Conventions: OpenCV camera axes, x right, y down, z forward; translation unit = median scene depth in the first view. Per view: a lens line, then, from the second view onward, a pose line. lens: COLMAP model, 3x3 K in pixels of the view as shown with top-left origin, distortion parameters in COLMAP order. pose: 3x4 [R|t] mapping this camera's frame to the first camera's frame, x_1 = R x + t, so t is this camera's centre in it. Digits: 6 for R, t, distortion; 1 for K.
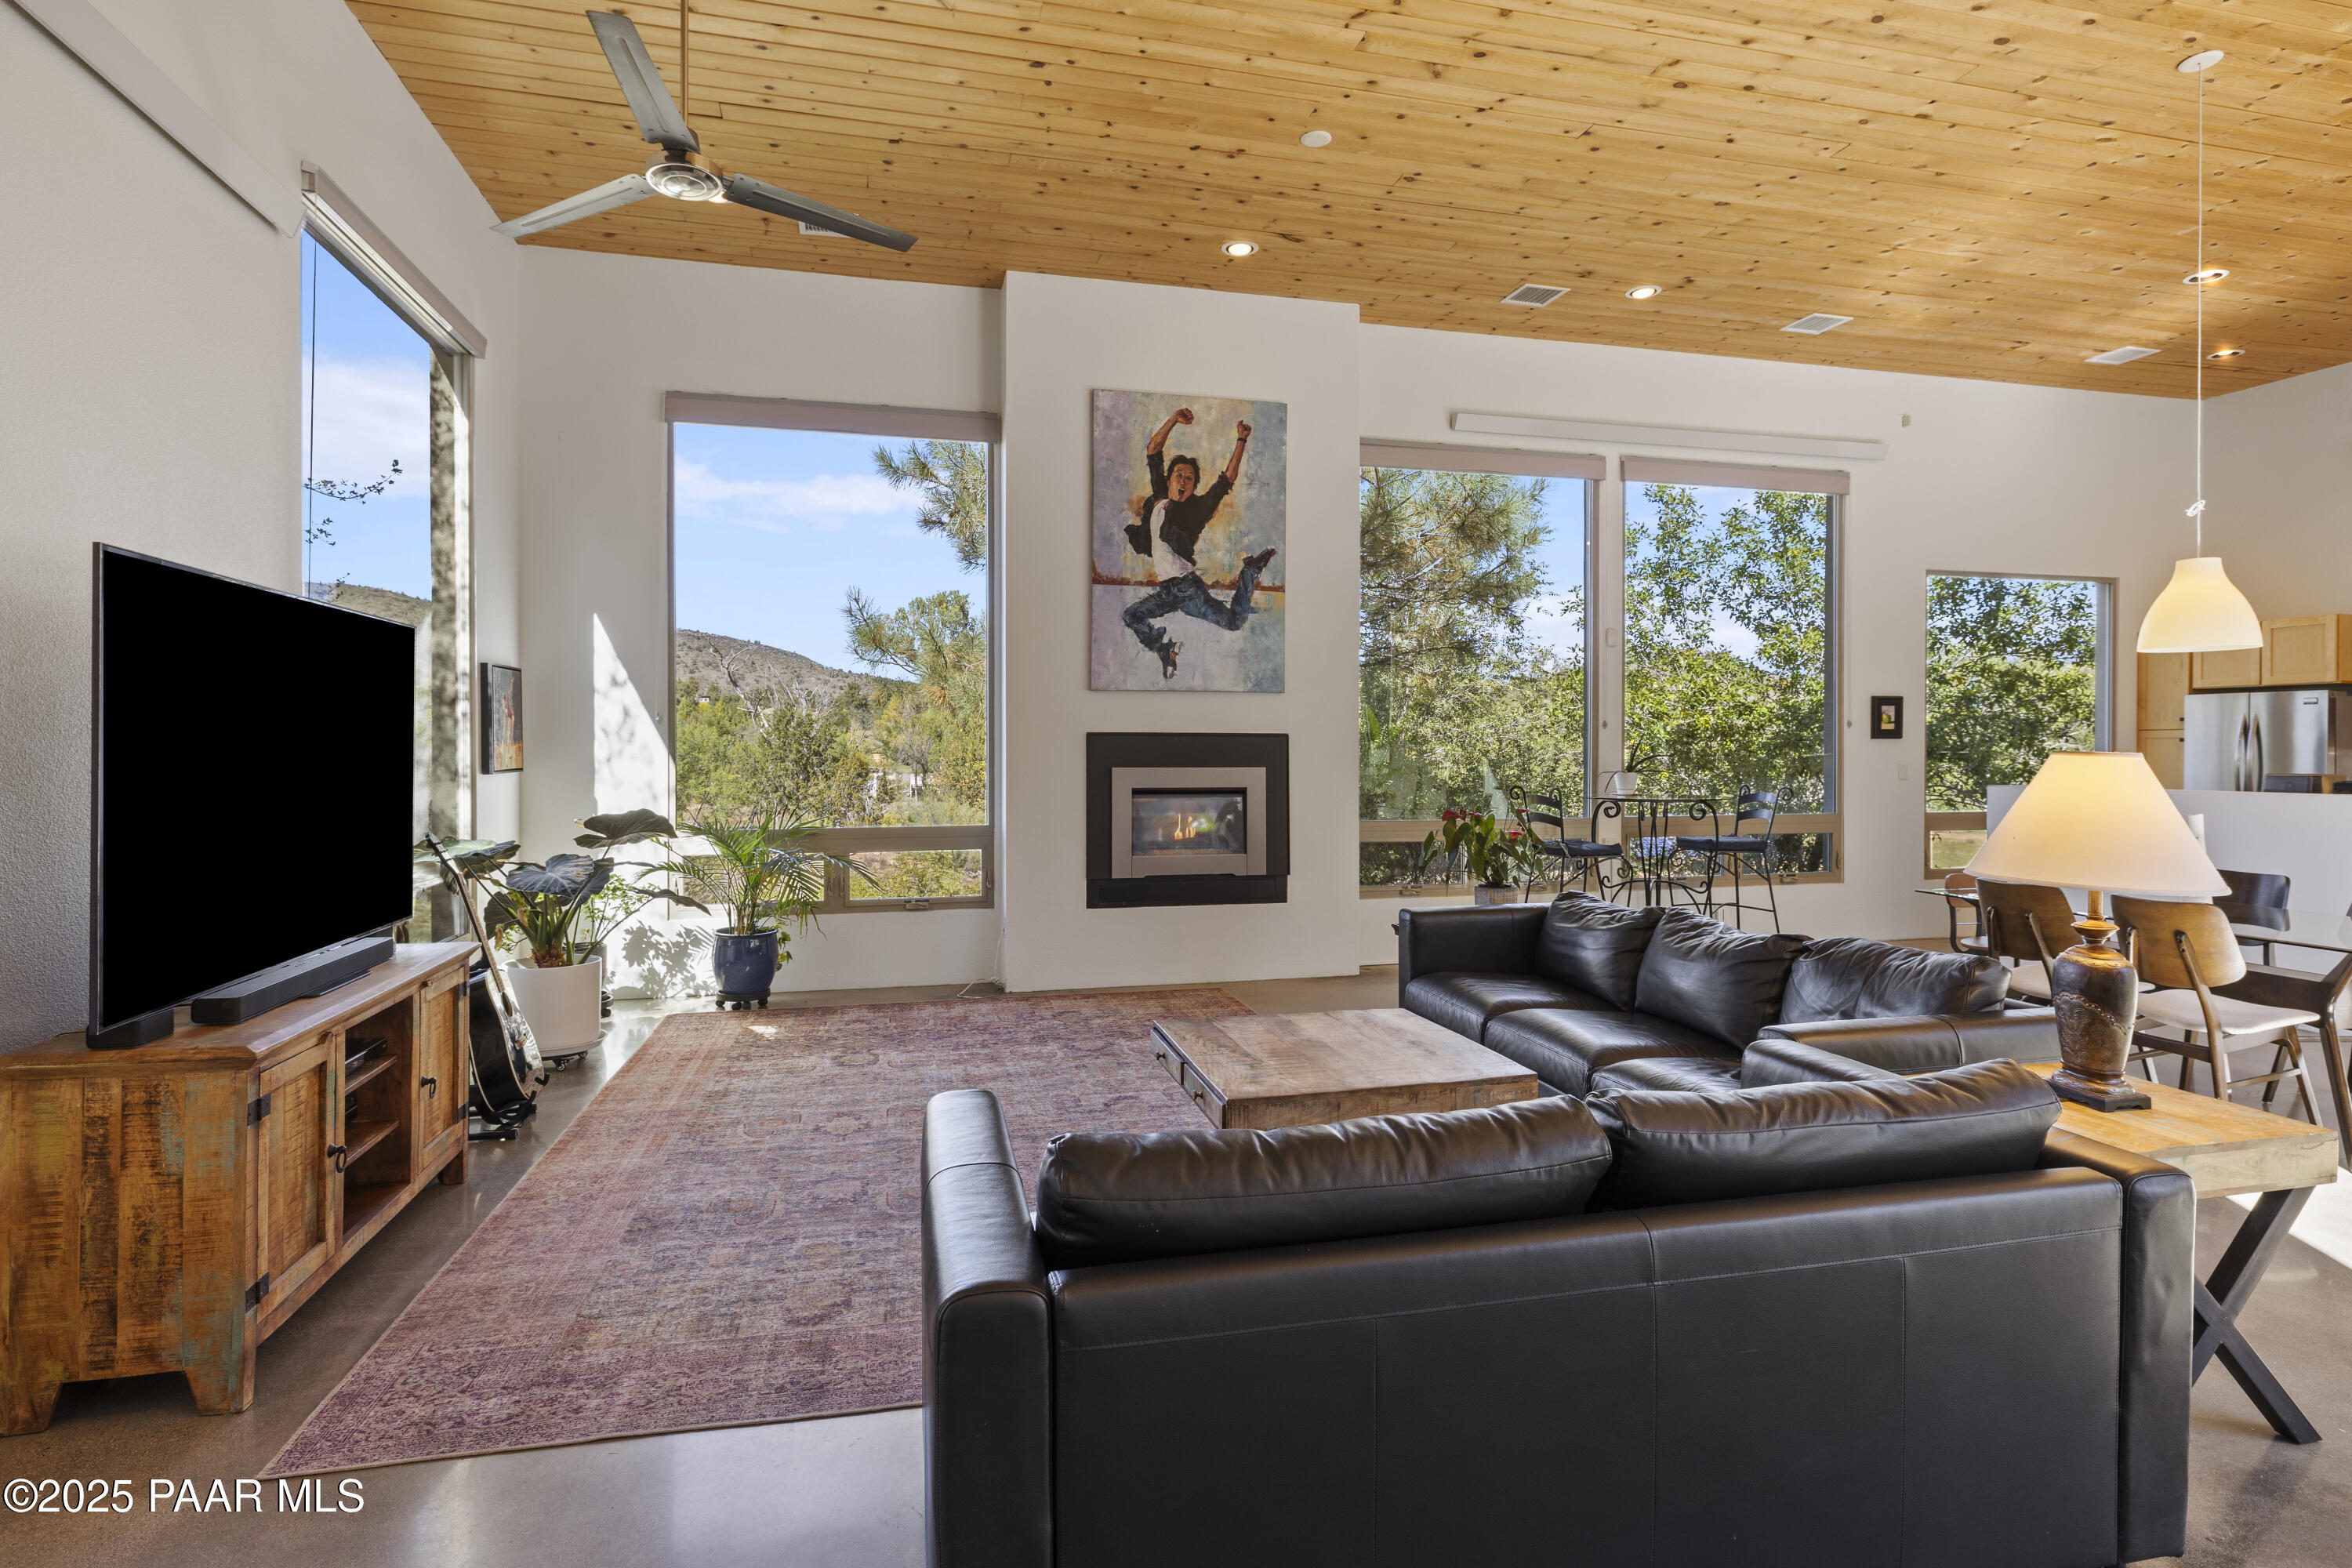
lens RADIAL K [[1209.4, 0, 1175.2], [0, 1209.4, 762.0], [0, 0, 1]] dist [-0.008002, 0.001099]
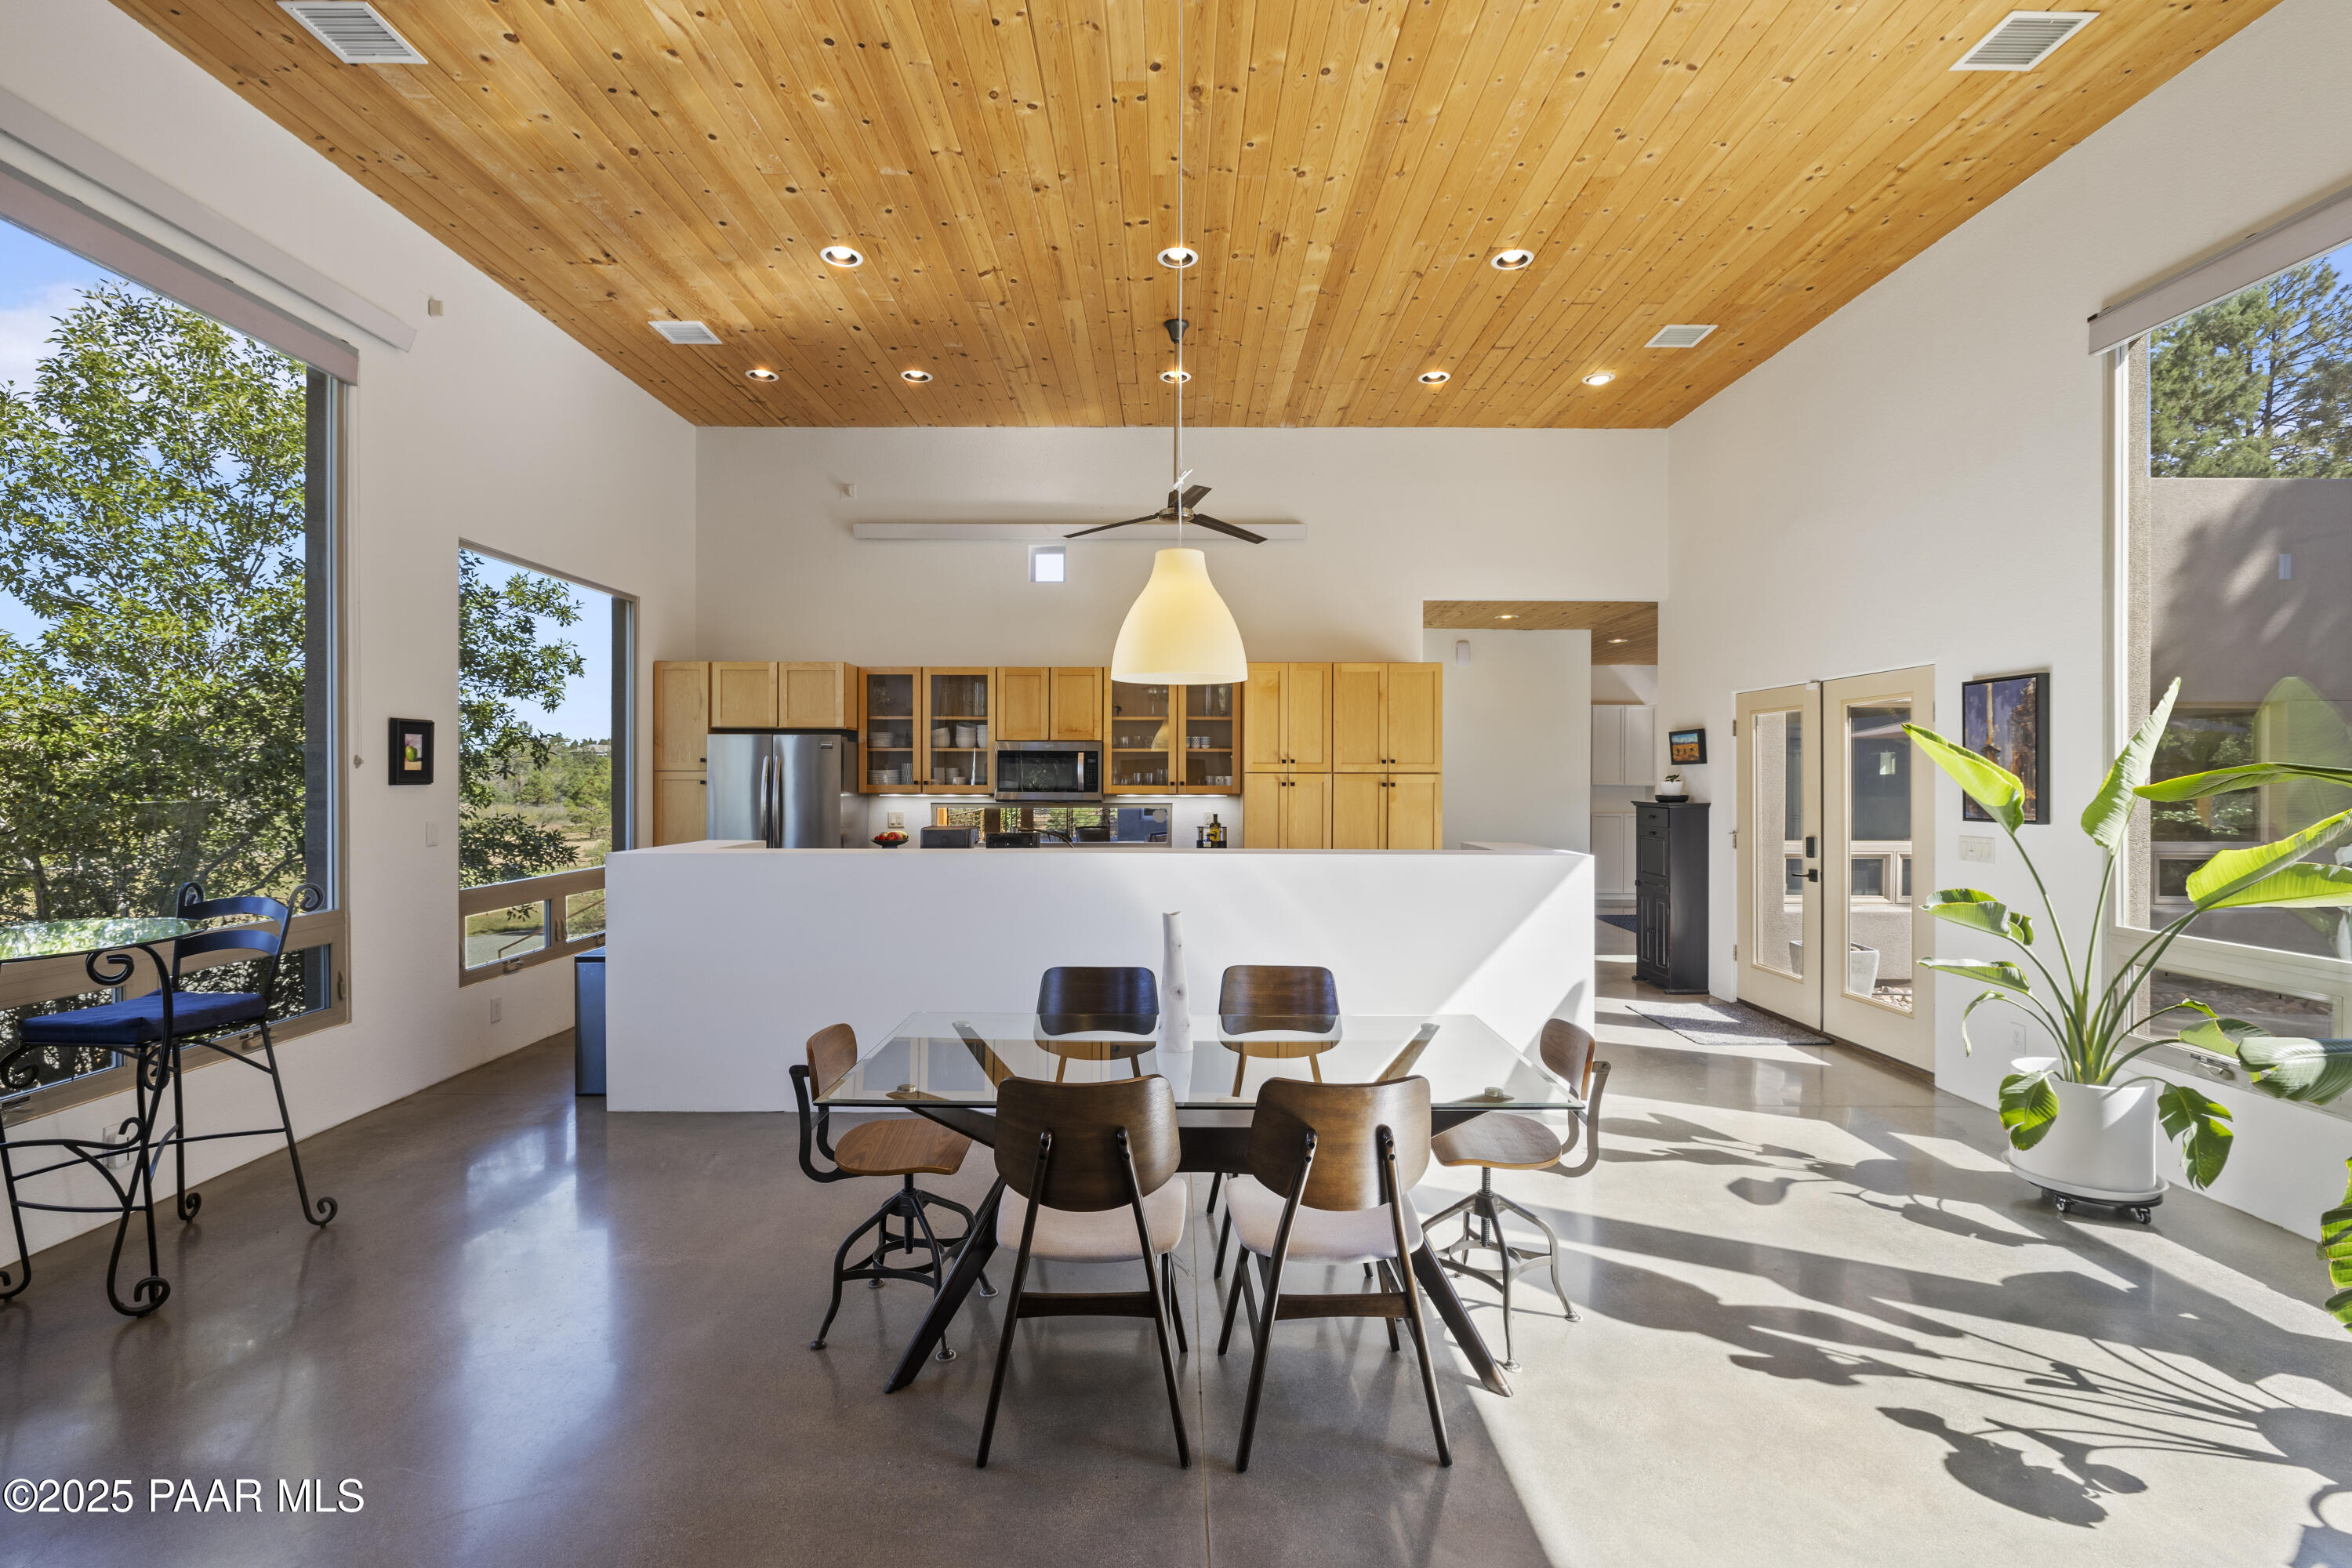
lens RADIAL K [[1066.1, 0, 1176.0], [0, 1066.1, 782.9], [0, 0, 1]] dist [-0.006923, 0.001815]
pose [[0.233537, -0.007093, 0.972322, 0.159394], [0.008519, 0.999950, 0.005248, -0.024010], [-0.972310, 0.007057, 0.233586, 0.572599]]
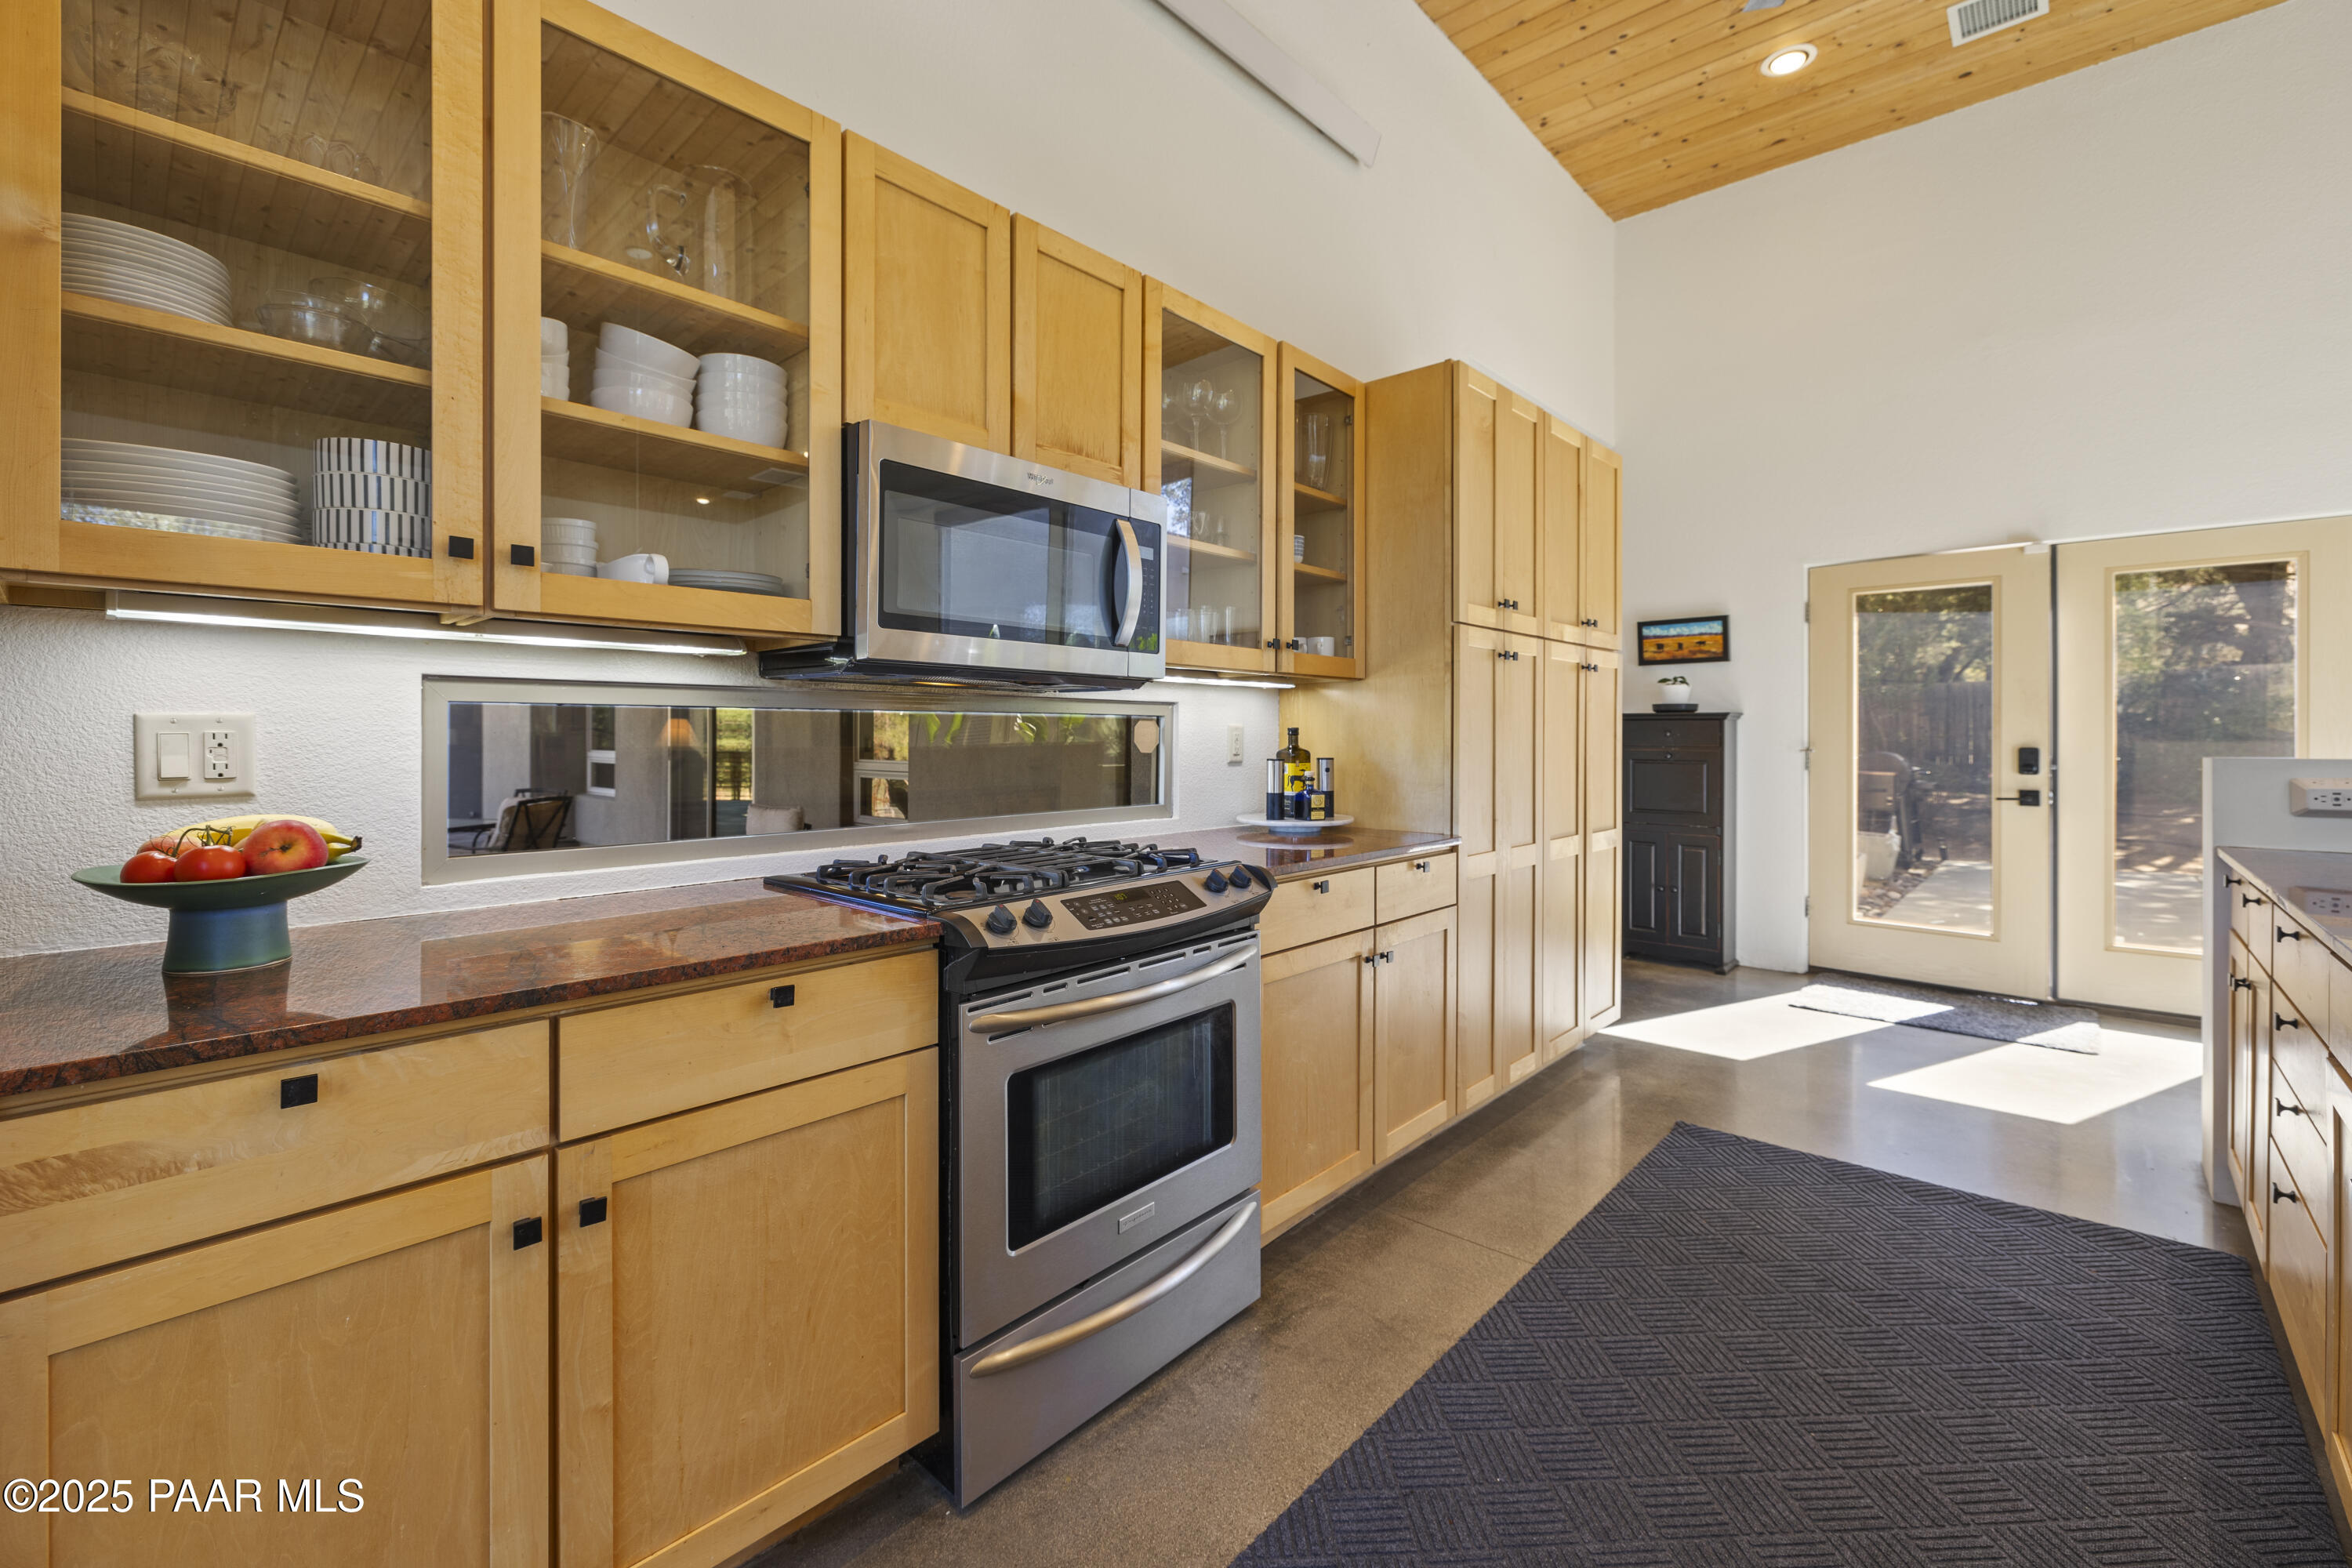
lens RADIAL K [[984.9, 0, 1140.9], [0, 984.9, 735.3], [0, 0, 1]] dist [-0.000372, -0.001248]
pose [[-0.552868, -0.001625, 0.833267, 0.913793], [0.005753, 0.999967, 0.005767, 0.014543], [-0.833249, 0.007982, -0.552841, 1.073877]]
